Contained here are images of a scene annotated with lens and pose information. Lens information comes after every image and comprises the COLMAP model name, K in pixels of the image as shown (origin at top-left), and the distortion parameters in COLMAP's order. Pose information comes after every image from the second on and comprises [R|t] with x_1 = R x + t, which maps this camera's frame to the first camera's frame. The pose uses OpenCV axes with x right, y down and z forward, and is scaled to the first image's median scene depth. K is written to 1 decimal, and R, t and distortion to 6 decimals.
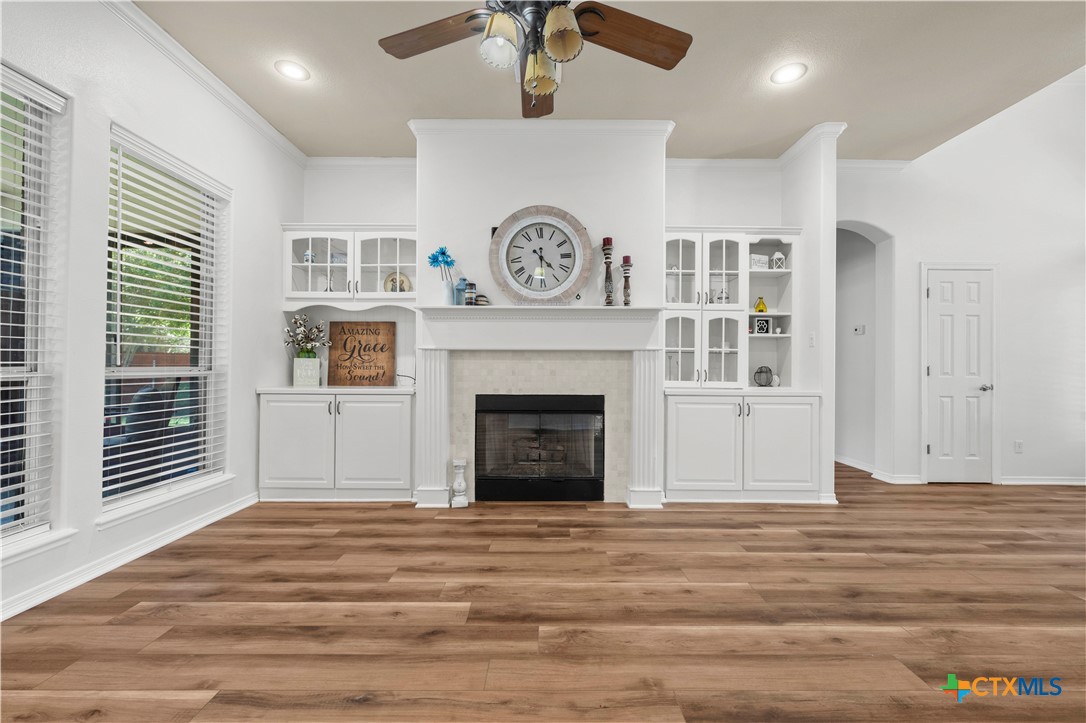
lens RADIAL K [[429.2, 0, 546.4], [0, 429.2, 363.8], [0, 0, 1]] dist [0.001408, -0.000731]
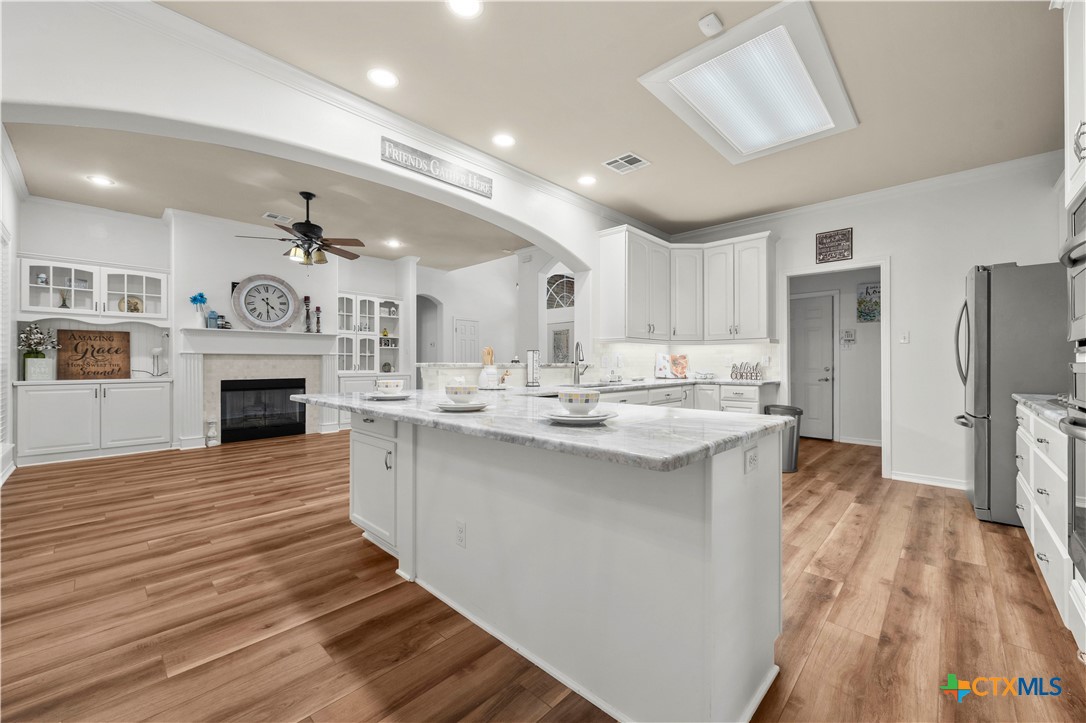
lens RADIAL K [[429.2, 0, 552.1], [0, 429.2, 363.3], [0, 0, 1]] dist [0.001408, -0.000731]
pose [[0.683684, -0.007420, 0.729741, -0.511831], [0.001774, 0.999962, 0.008505, -0.007423], [-0.729776, -0.004520, 0.683671, -1.112419]]
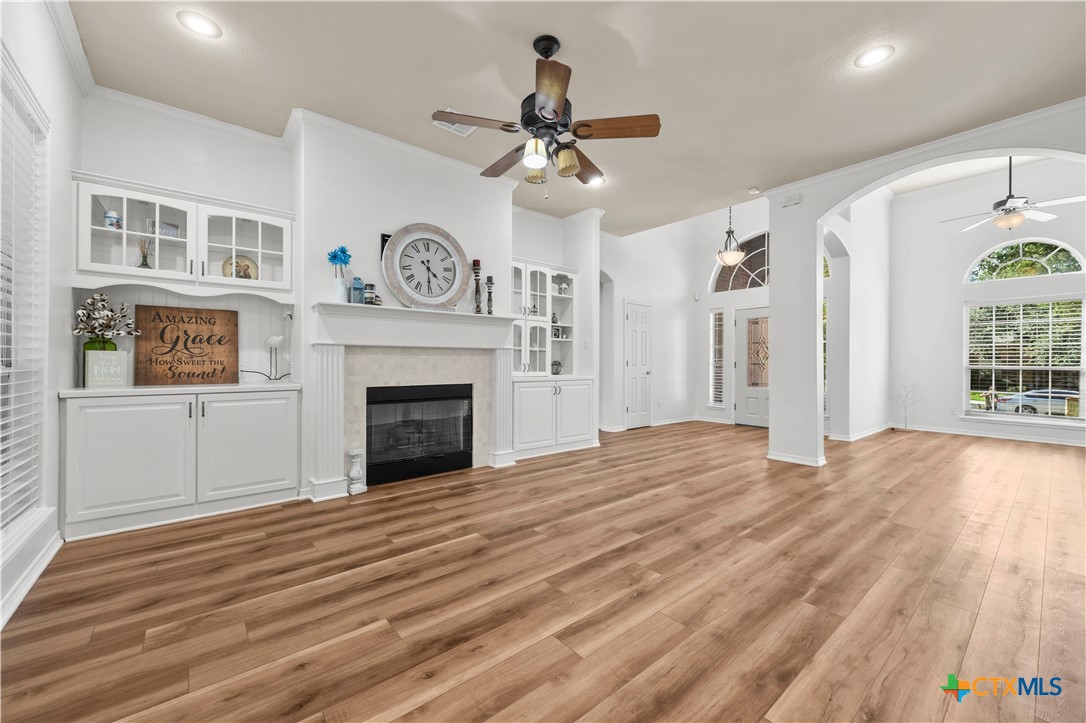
lens RADIAL K [[429.2, 0, 550.3], [0, 429.2, 362.2], [0, 0, 1]] dist [0.001408, -0.000731]
pose [[0.765859, -0.003545, 0.642999, -0.507883], [-0.002593, 0.999960, 0.008602, -0.001650], [-0.643004, -0.008256, 0.765819, -0.115197]]
